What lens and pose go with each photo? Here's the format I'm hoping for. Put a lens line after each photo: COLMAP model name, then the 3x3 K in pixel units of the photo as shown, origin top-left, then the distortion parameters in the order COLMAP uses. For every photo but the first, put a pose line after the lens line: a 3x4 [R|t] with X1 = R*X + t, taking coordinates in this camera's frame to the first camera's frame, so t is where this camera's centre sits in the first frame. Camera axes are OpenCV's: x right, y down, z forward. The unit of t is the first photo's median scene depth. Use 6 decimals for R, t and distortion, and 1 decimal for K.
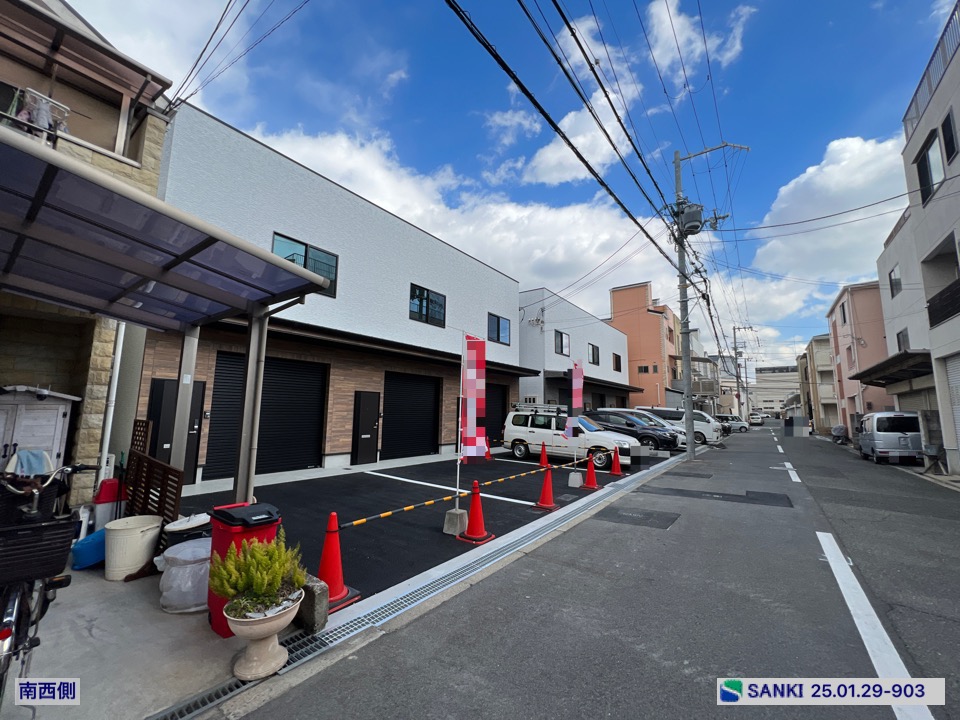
lens RADIAL K [[385.7, 0, 481.6], [0, 385.7, 358.1], [0, 0, 1]] dist [-0.002324, 0.000148]
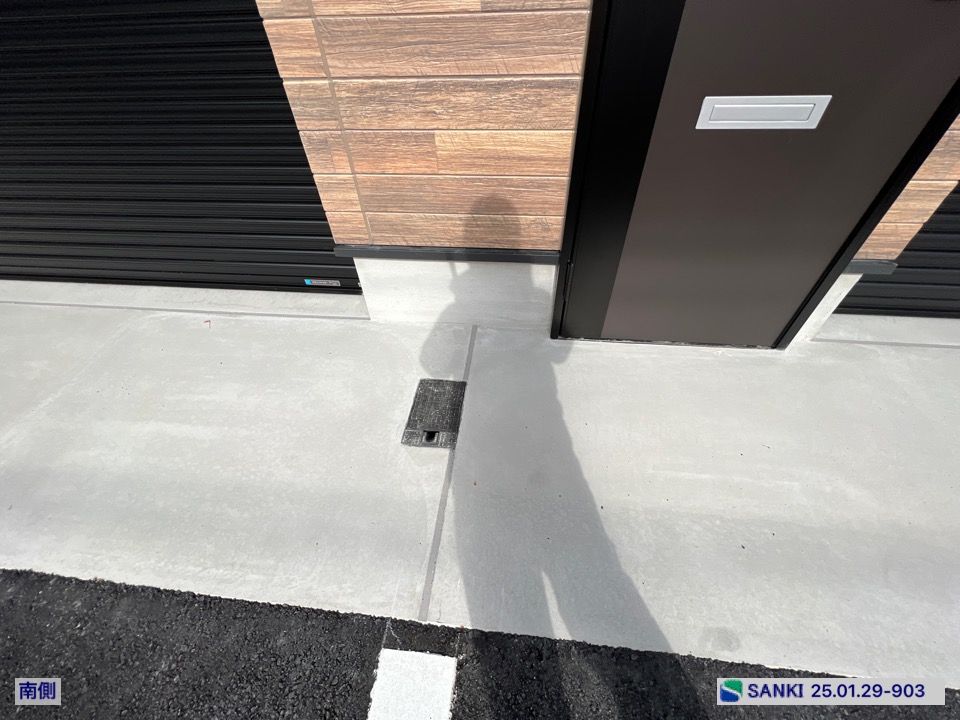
lens RADIAL K [[385.7, 0, 481.3], [0, 385.7, 362.0], [0, 0, 1]] dist [-0.002324, 0.000148]
pose [[0.496915, 0.602322, -0.624728, -0.248986], [0.157627, 0.645276, 0.747511, 0.168041], [0.853364, -0.469923, 0.225705, 0.919506]]
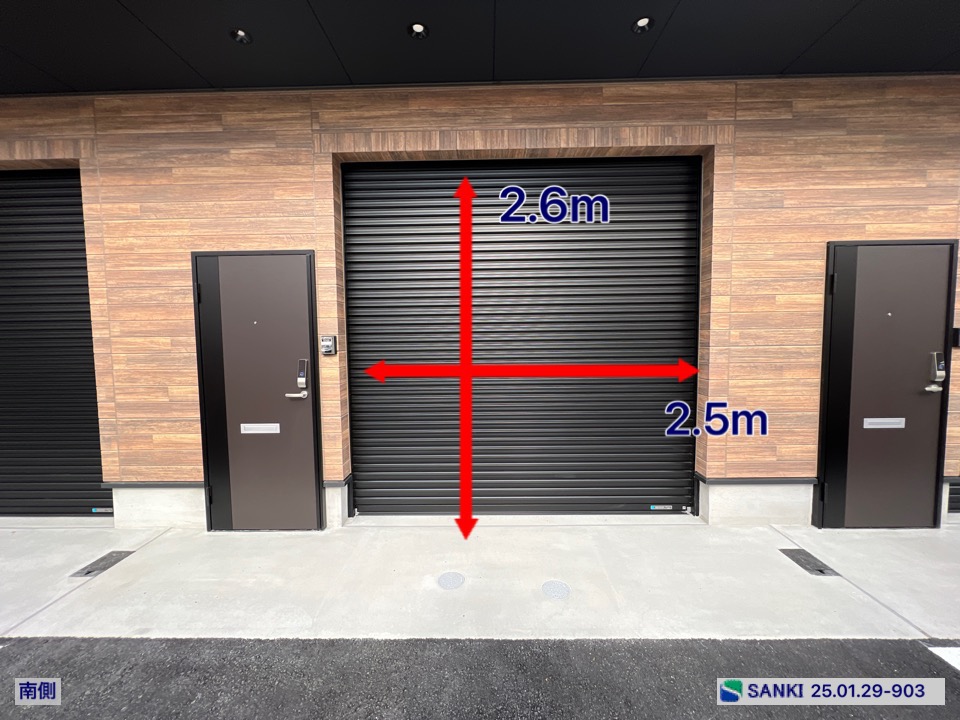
lens RADIAL K [[385.7, 0, 481.6], [0, 385.7, 362.3], [0, 0, 1]] dist [-0.002324, 0.000148]
pose [[0.575494, 0.033120, -0.817135, -0.007695], [0.134043, 0.981847, 0.134200, 0.147981], [0.806746, -0.186762, 0.560607, 1.003273]]
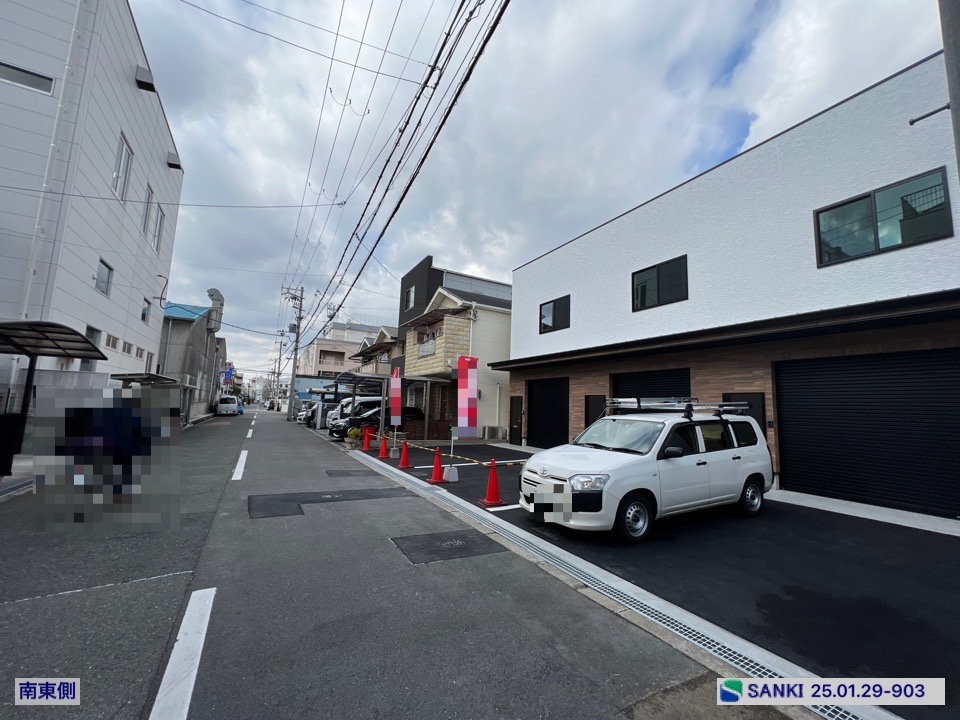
lens RADIAL K [[385.7, 0, 481.1], [0, 385.7, 360.9], [0, 0, 1]] dist [-0.002324, 0.000148]
pose [[-0.408264, -0.135871, -0.902696, 0.910949], [0.090278, 0.978004, -0.188036, 0.177563], [0.908389, -0.158262, -0.387018, 1.194313]]
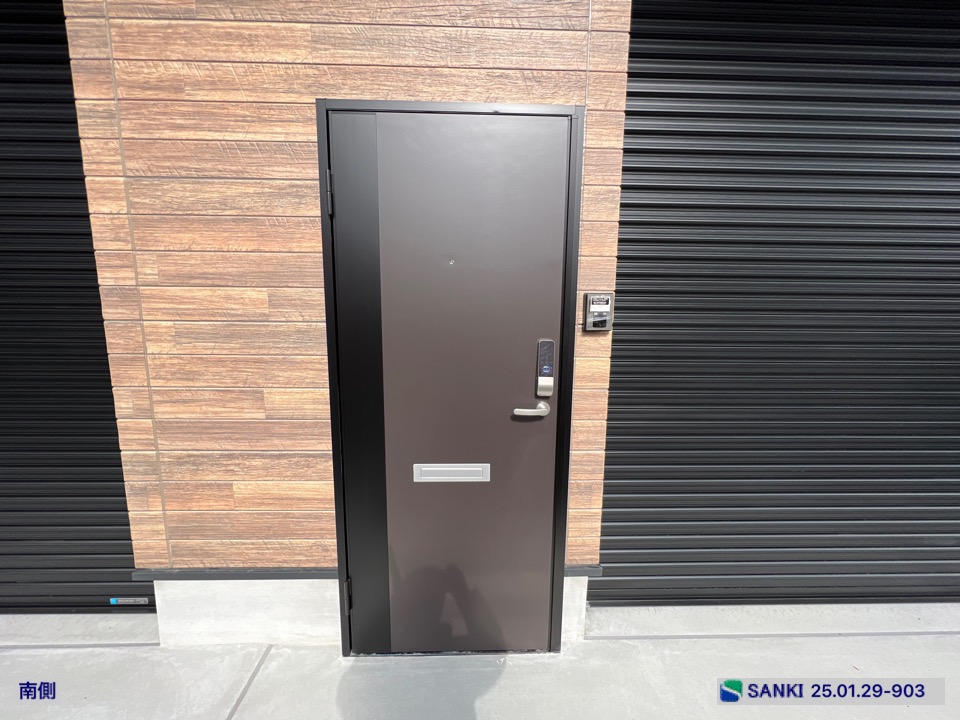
lens RADIAL K [[385.7, 0, 479.2], [0, 385.7, 360.9], [0, 0, 1]] dist [-0.002324, 0.000148]
pose [[0.609735, 0.109400, -0.785019, -0.199469], [0.109525, 0.969298, 0.220151, 0.140830], [0.785002, -0.220213, 0.579032, 0.958766]]
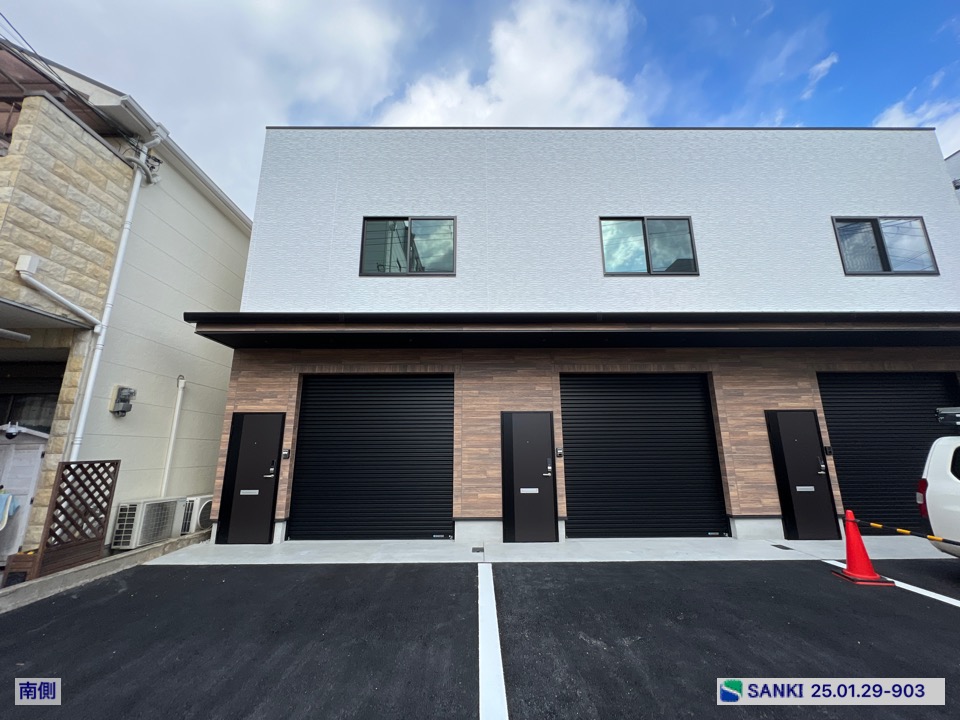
lens RADIAL K [[385.7, 0, 480.9], [0, 385.7, 361.8], [0, 0, 1]] dist [-0.002324, 0.000148]
pose [[0.595351, -0.195584, -0.779297, 0.137350], [0.125820, 0.980648, -0.149996, 0.095385], [0.793553, -0.008751, 0.608438, 0.613961]]
